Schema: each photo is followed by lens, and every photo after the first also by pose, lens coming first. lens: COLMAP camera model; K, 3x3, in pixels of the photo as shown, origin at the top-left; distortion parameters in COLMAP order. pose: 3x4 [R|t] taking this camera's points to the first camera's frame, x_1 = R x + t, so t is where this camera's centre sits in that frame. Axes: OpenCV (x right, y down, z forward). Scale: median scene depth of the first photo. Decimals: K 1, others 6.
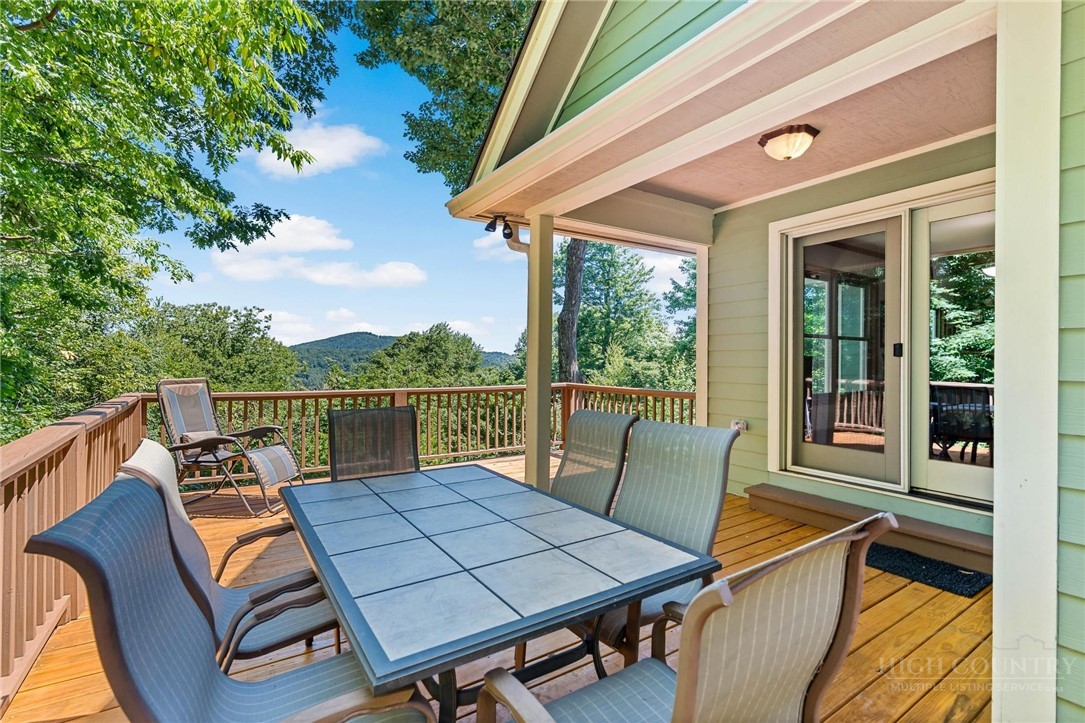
lens RADIAL K [[495.6, 0, 537.9], [0, 495.6, 357.7], [0, 0, 1]] dist [-0.003070, 0.002018]
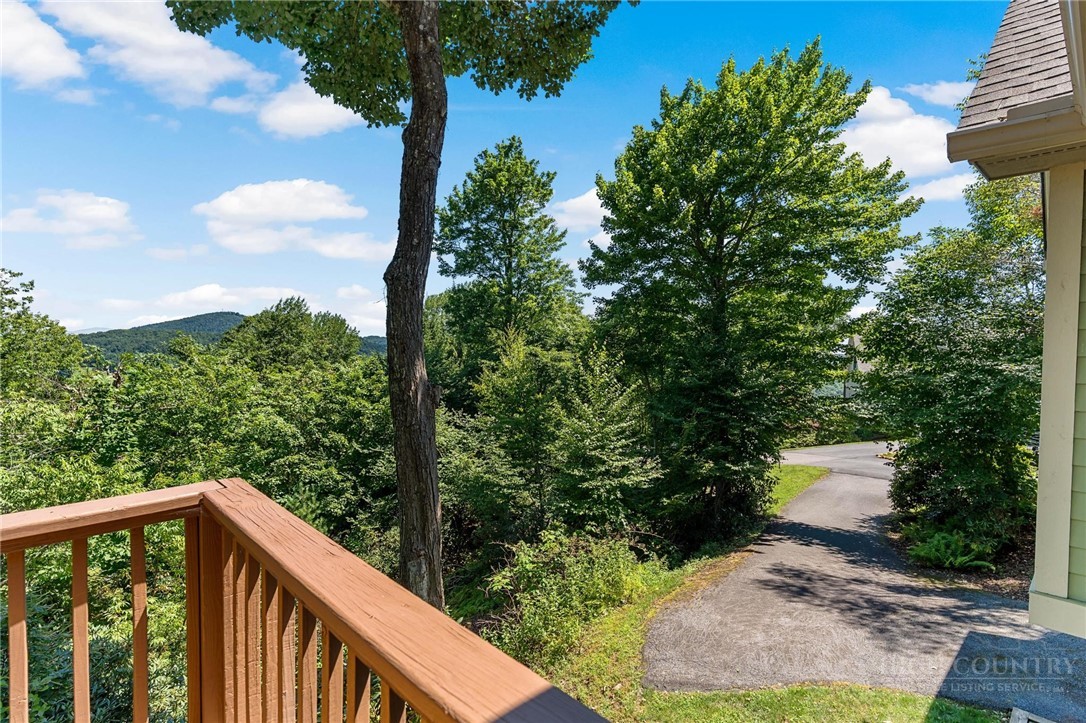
lens RADIAL K [[539.6, 0, 541.5], [0, 539.6, 359.5], [0, 0, 1]] dist [-0.000506, 0.000238]
pose [[0.982640, -0.000655, 0.185522, 0.035127], [-0.004905, 0.999552, 0.029513, -0.003558], [-0.185458, -0.029910, 0.982197, 0.157095]]
